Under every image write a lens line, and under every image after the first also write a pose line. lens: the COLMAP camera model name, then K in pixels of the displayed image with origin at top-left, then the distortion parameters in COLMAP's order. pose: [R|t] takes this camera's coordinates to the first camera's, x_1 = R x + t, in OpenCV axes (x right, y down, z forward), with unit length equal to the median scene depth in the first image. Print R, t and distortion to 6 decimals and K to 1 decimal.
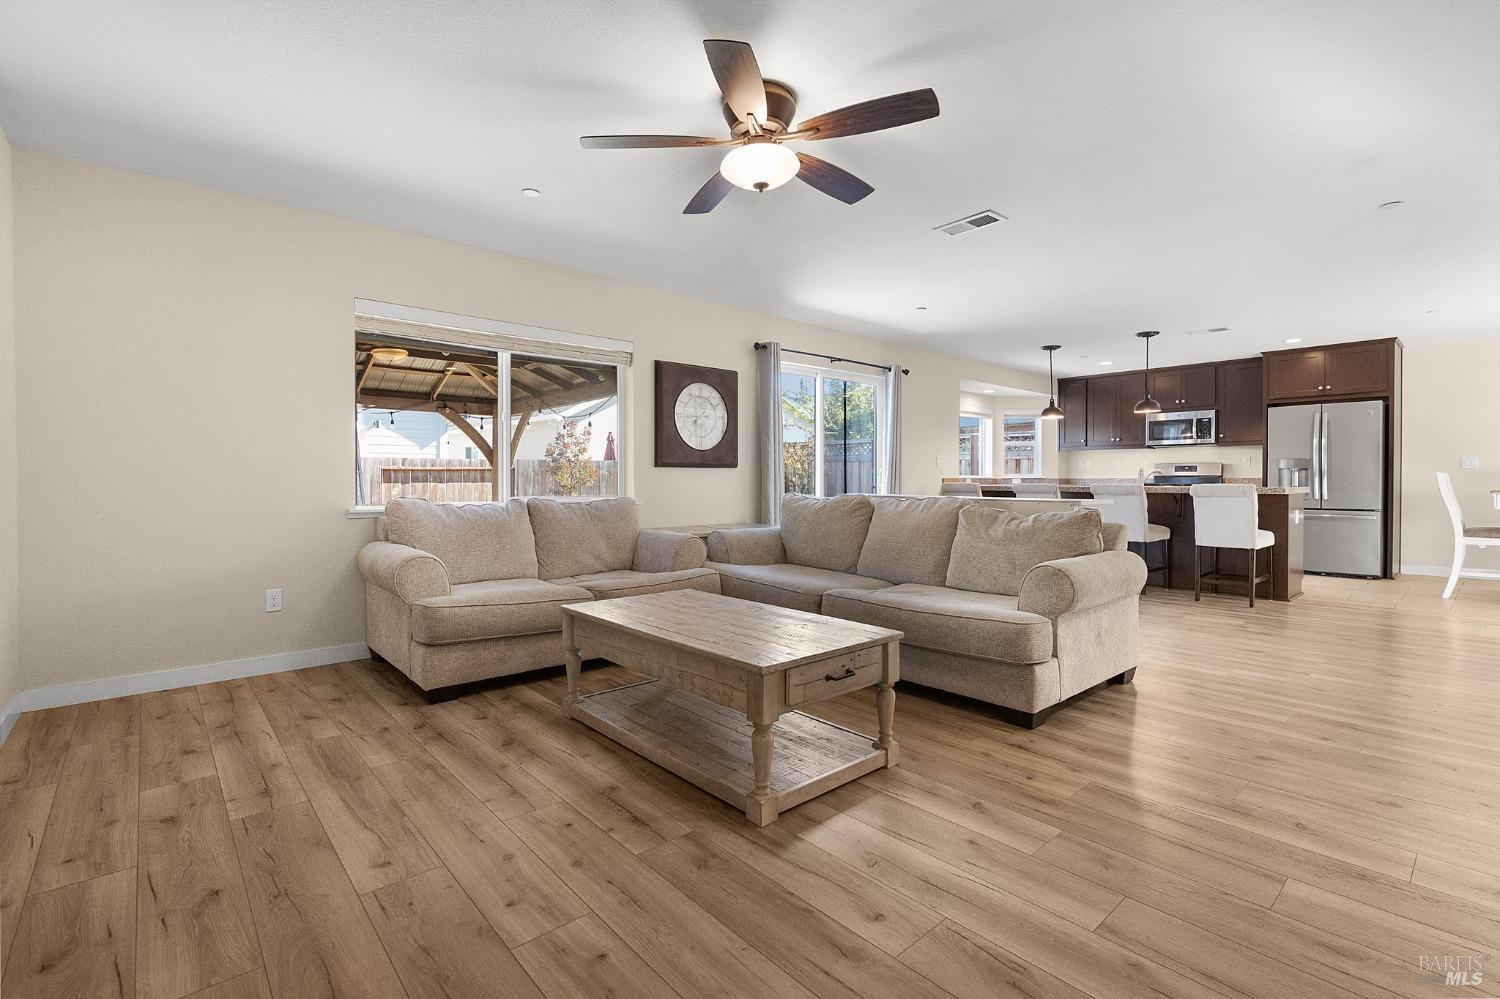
lens RADIAL K [[682.4, 0, 717.9], [0, 682.4, 485.4], [0, 0, 1]] dist [0.001951, -0.000045]
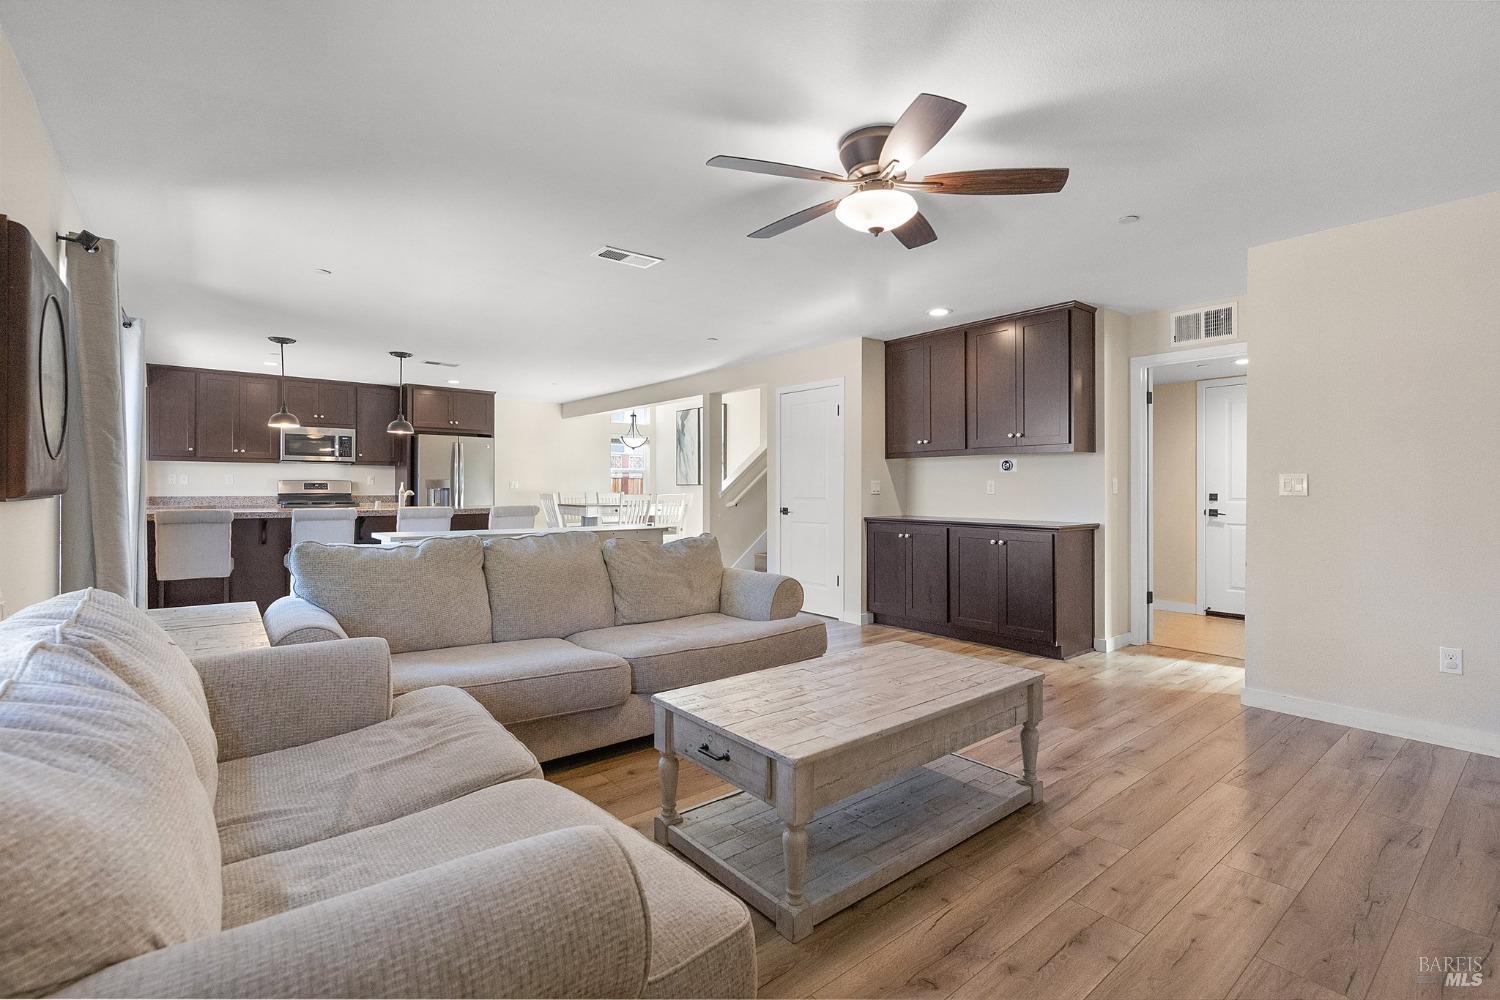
lens RADIAL K [[676.0, 0, 788.8], [0, 676.0, 481.3], [0, 0, 1]] dist [-0.001841, -0.000279]
pose [[-0.006410, 0.008430, 0.999944, -0.299678], [0.006066, 0.999946, -0.008391, -0.021114], [-0.999961, 0.006012, -0.006461, 0.370116]]
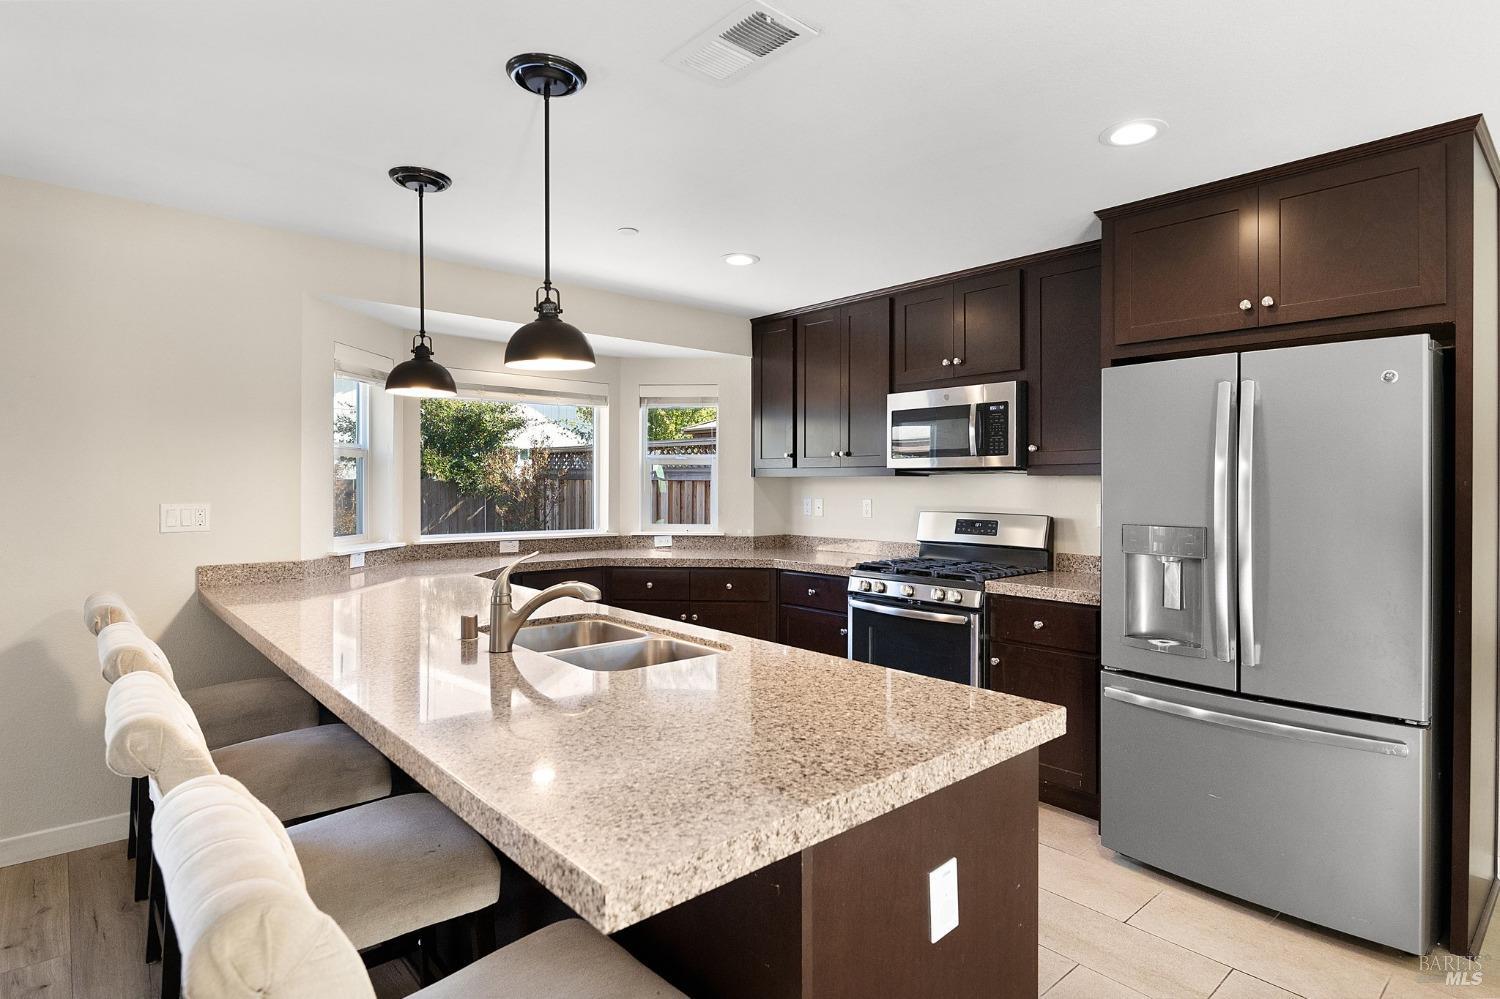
lens RADIAL K [[777.5, 0, 718.1], [0, 777.5, 490.1], [0, 0, 1]] dist [-0.004238, -0.000486]
pose [[0.999950, 0.004771, 0.008828, 0.575038], [-0.004749, 0.999986, -0.002483, -0.048964], [-0.008840, 0.002441, 0.999958, 0.581850]]
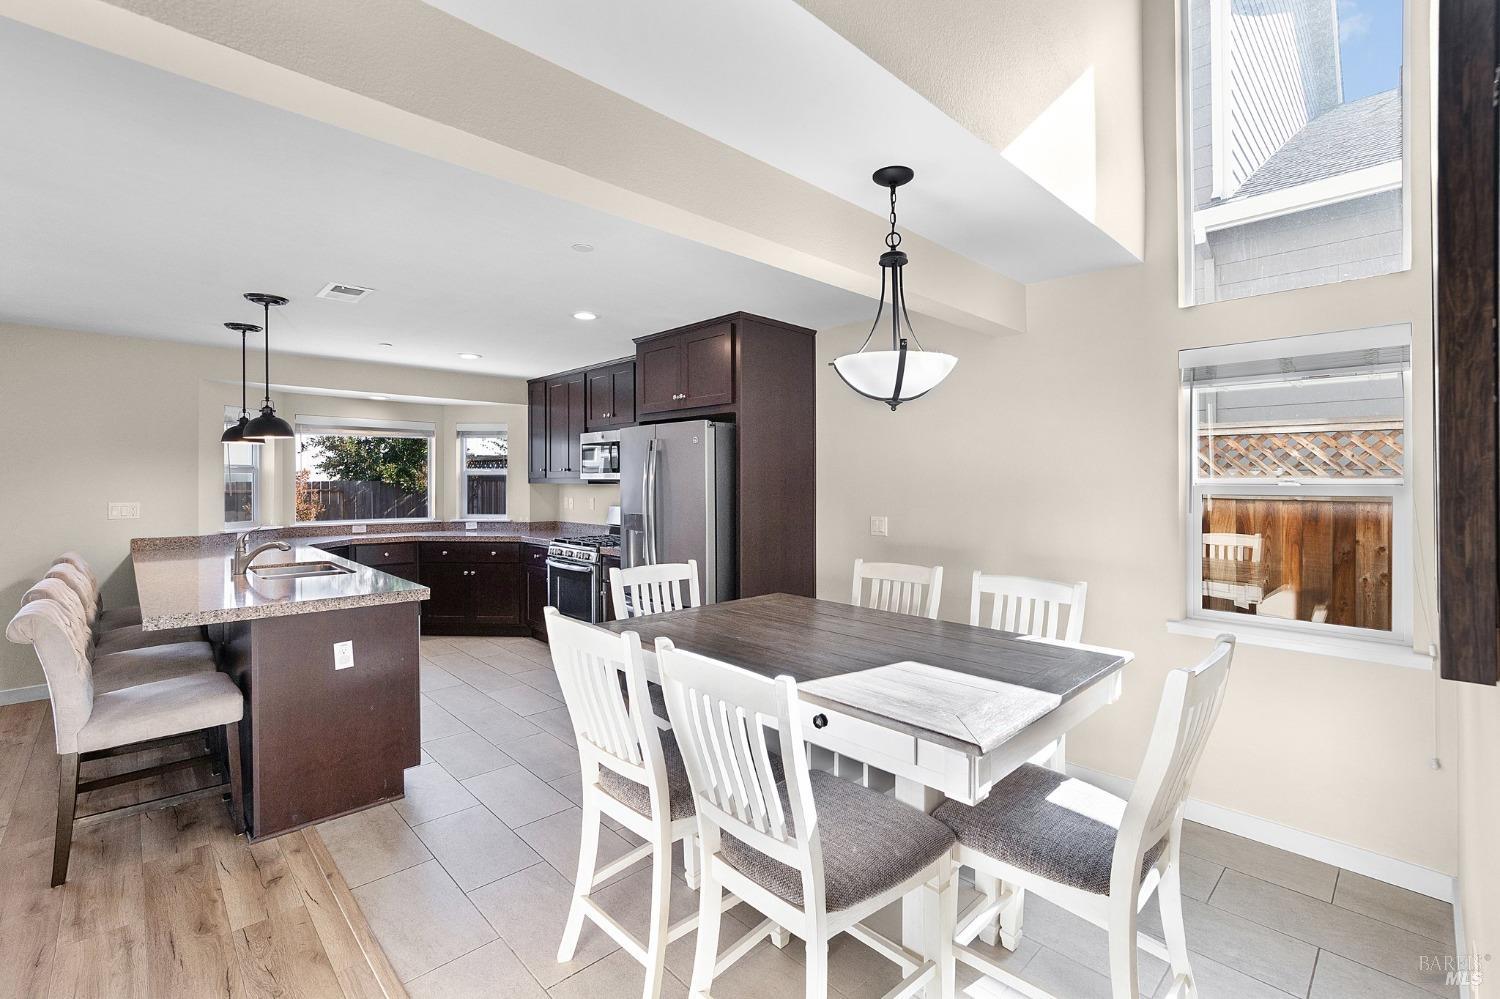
lens RADIAL K [[656.4, 0, 685.3], [0, 656.4, 489.9], [0, 0, 1]] dist [-0.000596, 0.000005]
pose [[0.999870, 0.003507, 0.015729, 0.794630], [-0.003560, 0.999988, 0.003338, -0.056911], [-0.015717, -0.003393, 0.999871, 0.388942]]
